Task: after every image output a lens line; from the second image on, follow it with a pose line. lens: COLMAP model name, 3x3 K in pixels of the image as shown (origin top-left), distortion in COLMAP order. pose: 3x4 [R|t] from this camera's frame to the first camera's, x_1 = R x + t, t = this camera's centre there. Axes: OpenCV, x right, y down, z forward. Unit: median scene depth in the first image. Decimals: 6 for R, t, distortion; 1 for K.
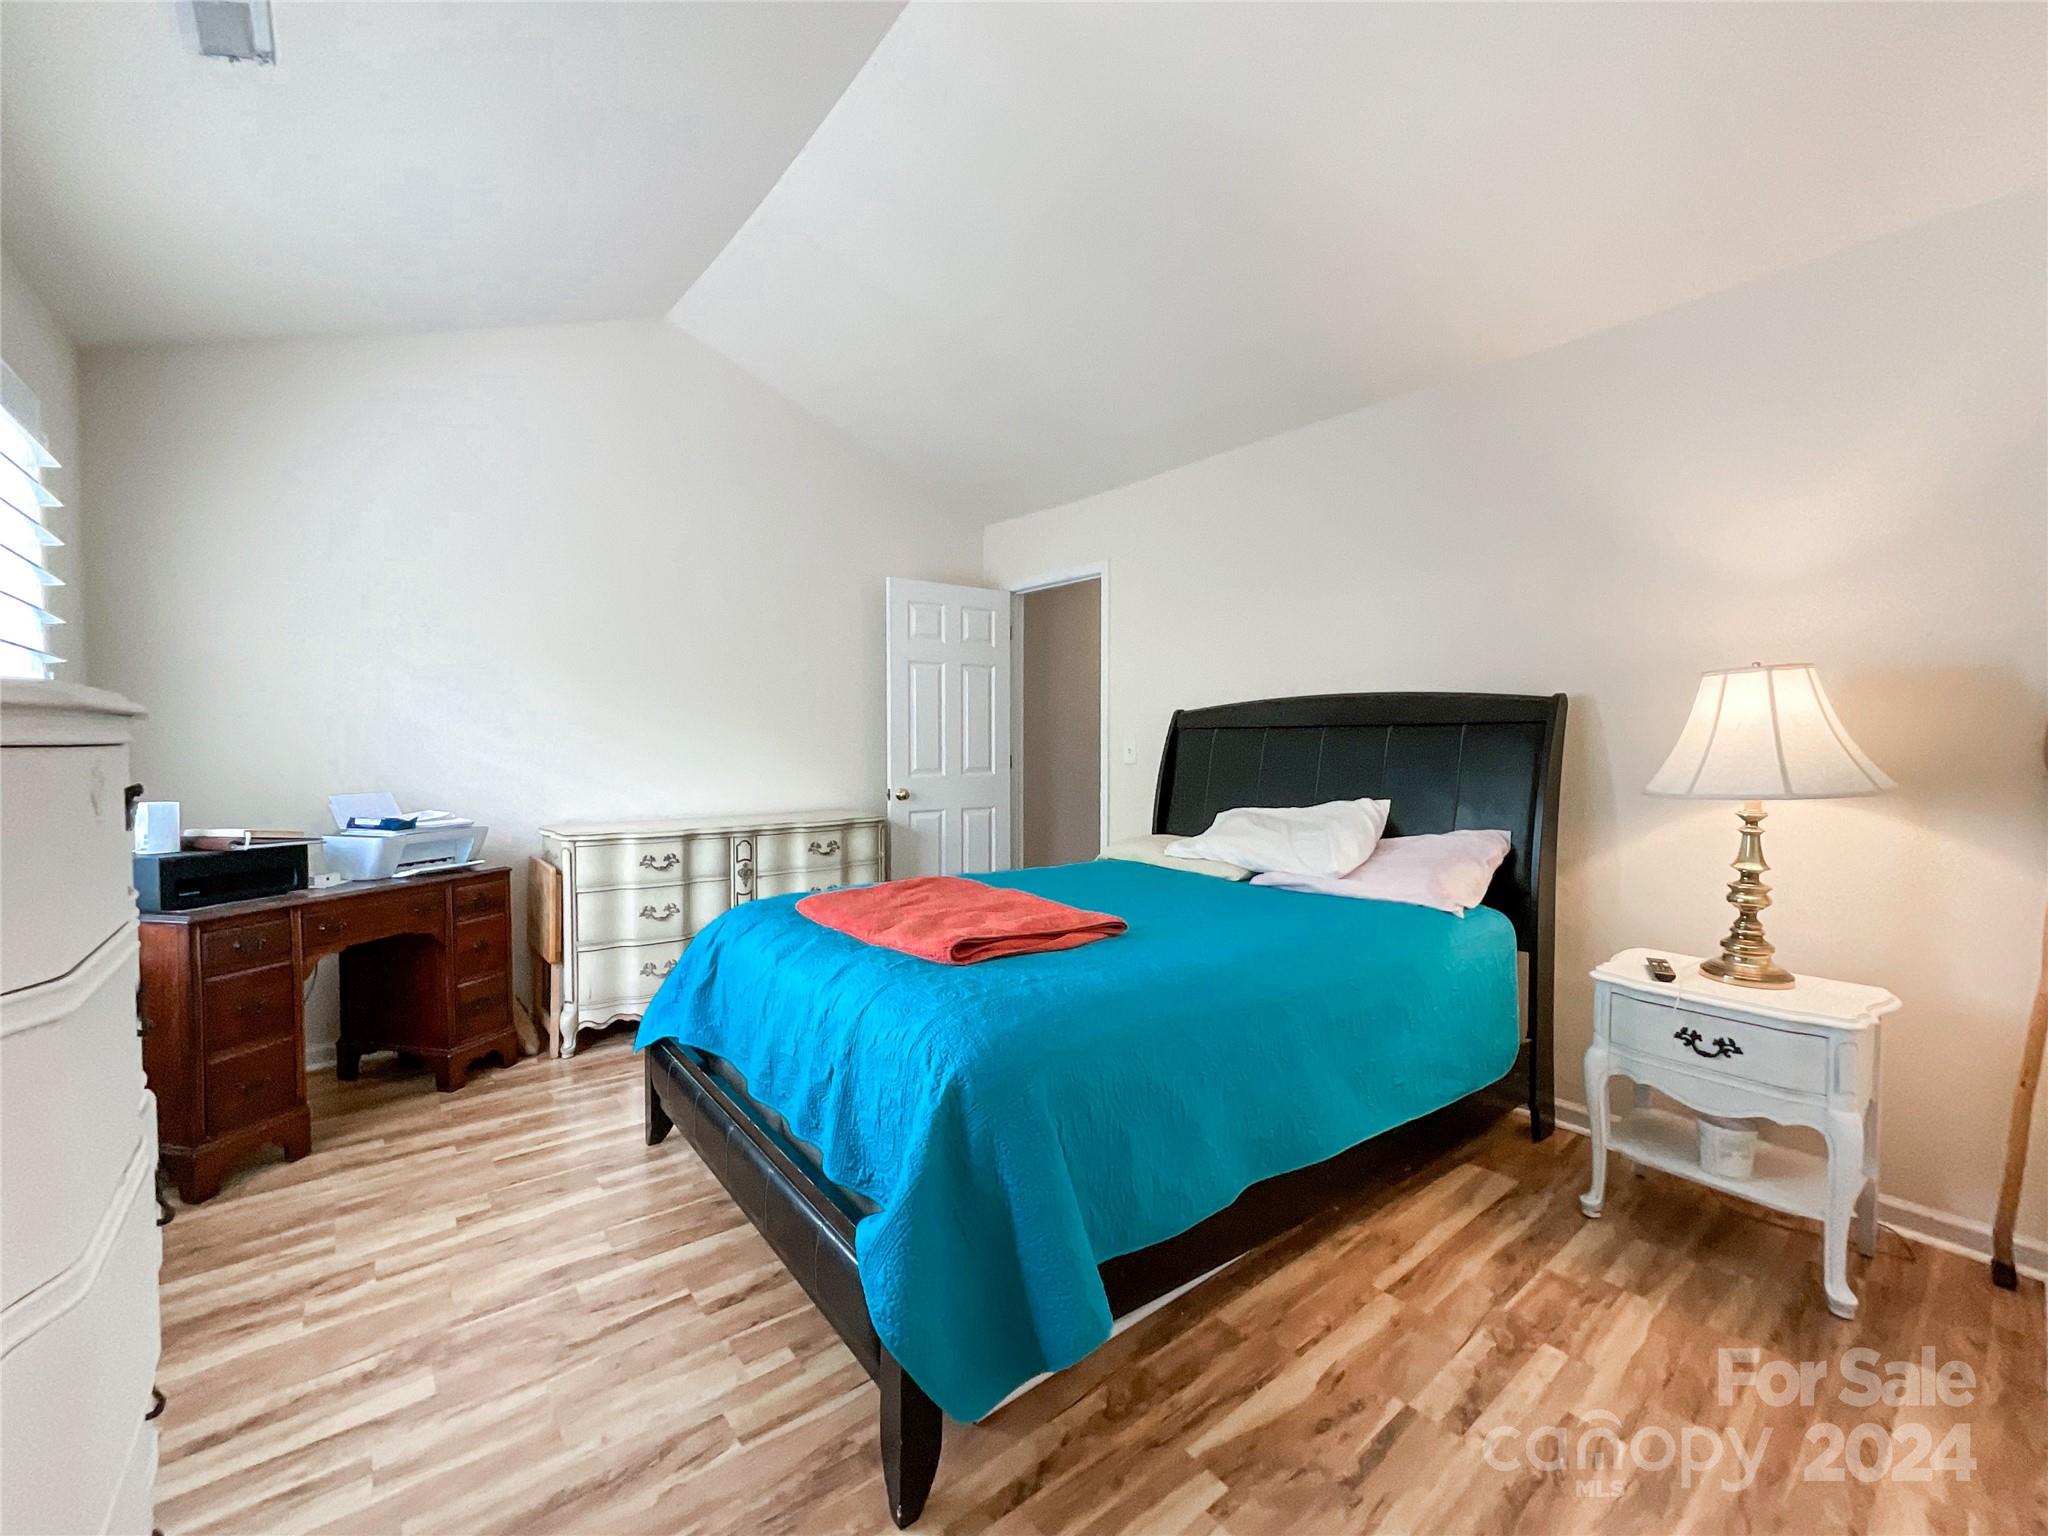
lens RADIAL K [[846.5, 0, 1024.0], [0, 846.5, 768.0], [0, 0, 1]] dist [-0.000268, 0.000094]
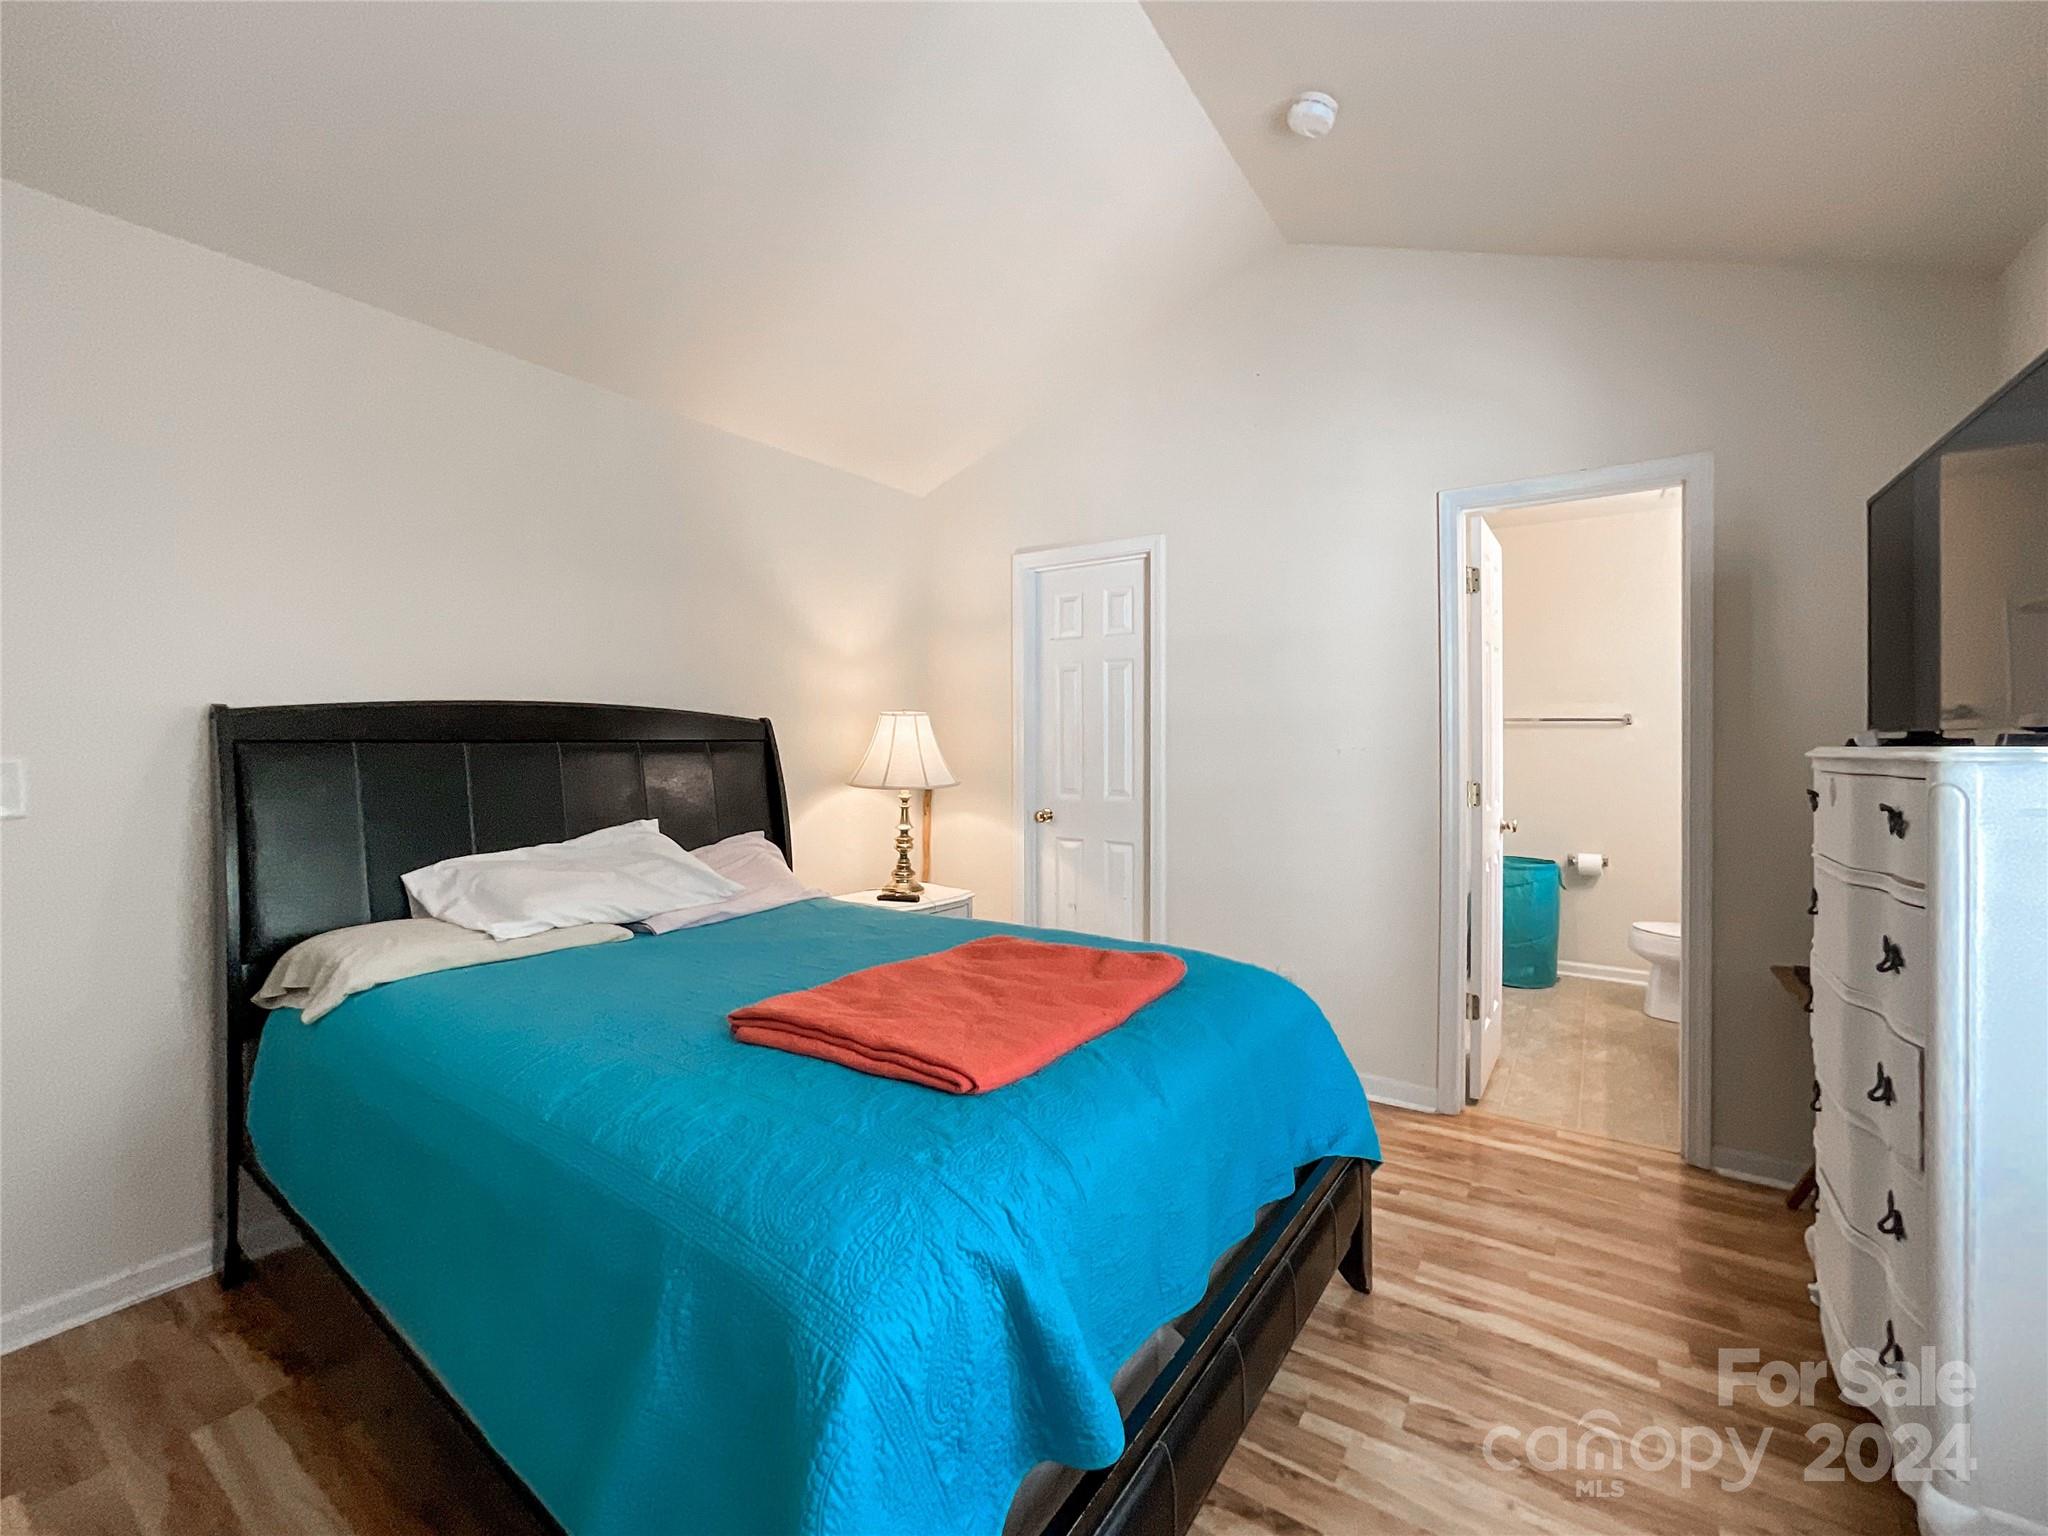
lens RADIAL K [[846.5, 0, 1024.0], [0, 846.5, 768.0], [0, 0, 1]] dist [-0.000268, 0.000094]
pose [[-0.302434, -0.028676, 0.952739, -0.566084], [0.029405, 0.998791, 0.039397, -0.043021], [-0.952717, 0.039930, -0.301225, 0.827940]]
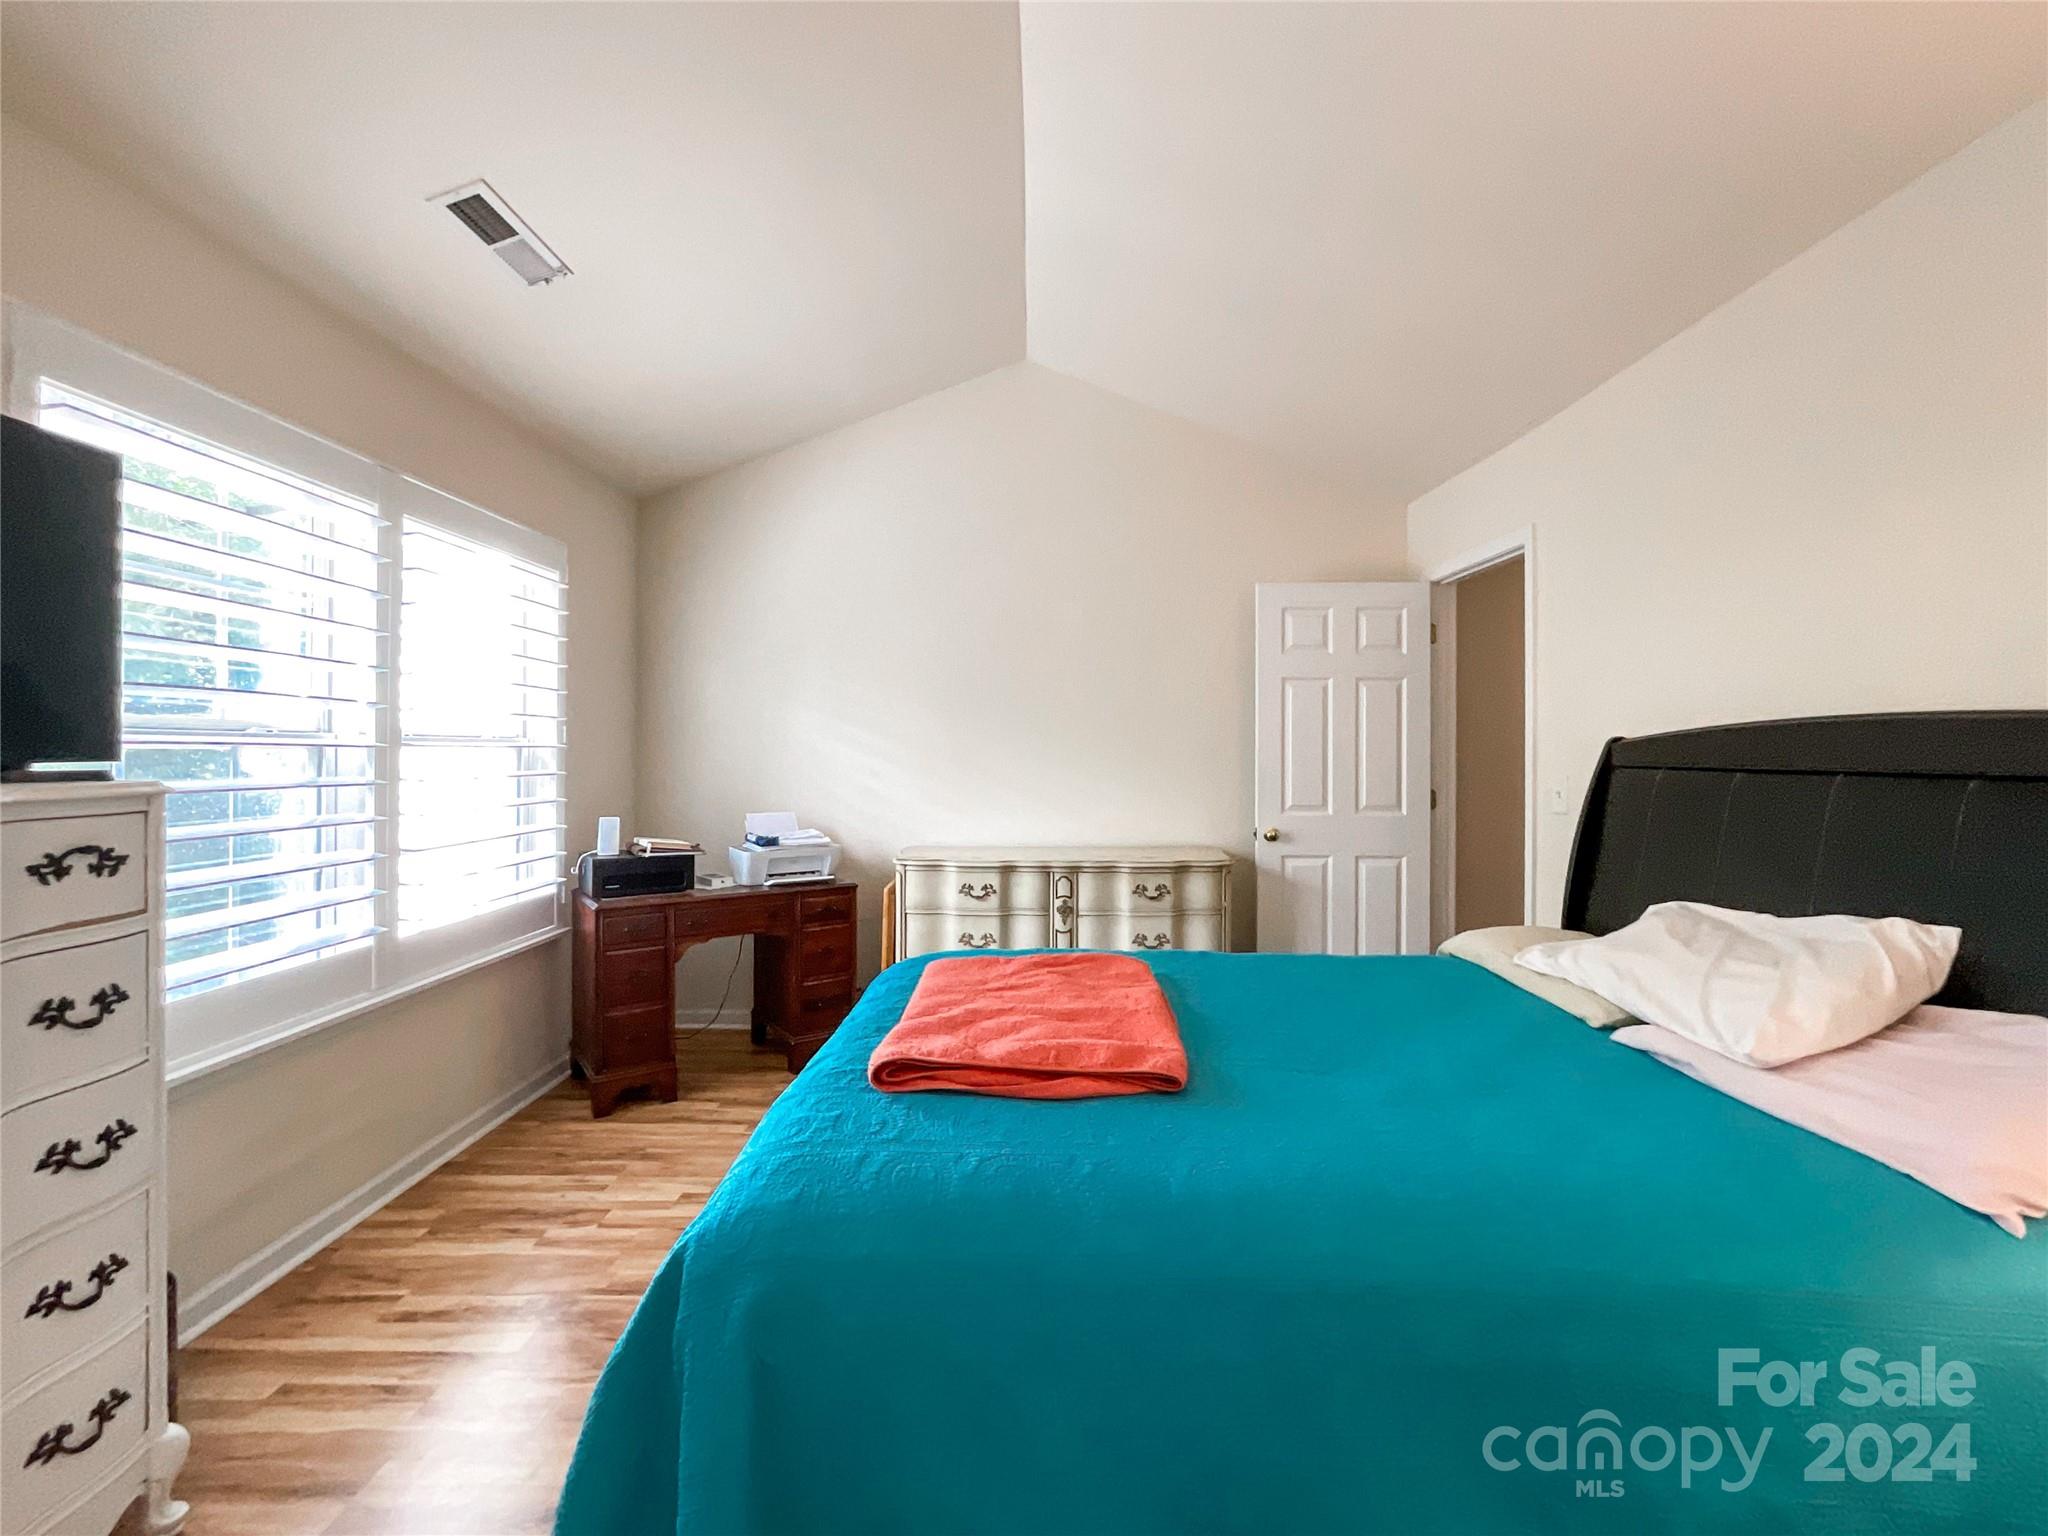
lens RADIAL K [[864.2, 0, 1025.8], [0, 864.2, 745.1], [0, 0, 1]] dist [-0.023861, 0.013902]
pose [[0.782729, -0.000501, -0.622362, 0.292111], [-0.022969, 0.999295, -0.029692, -0.039371], [0.621938, 0.037536, 0.782166, 0.236746]]
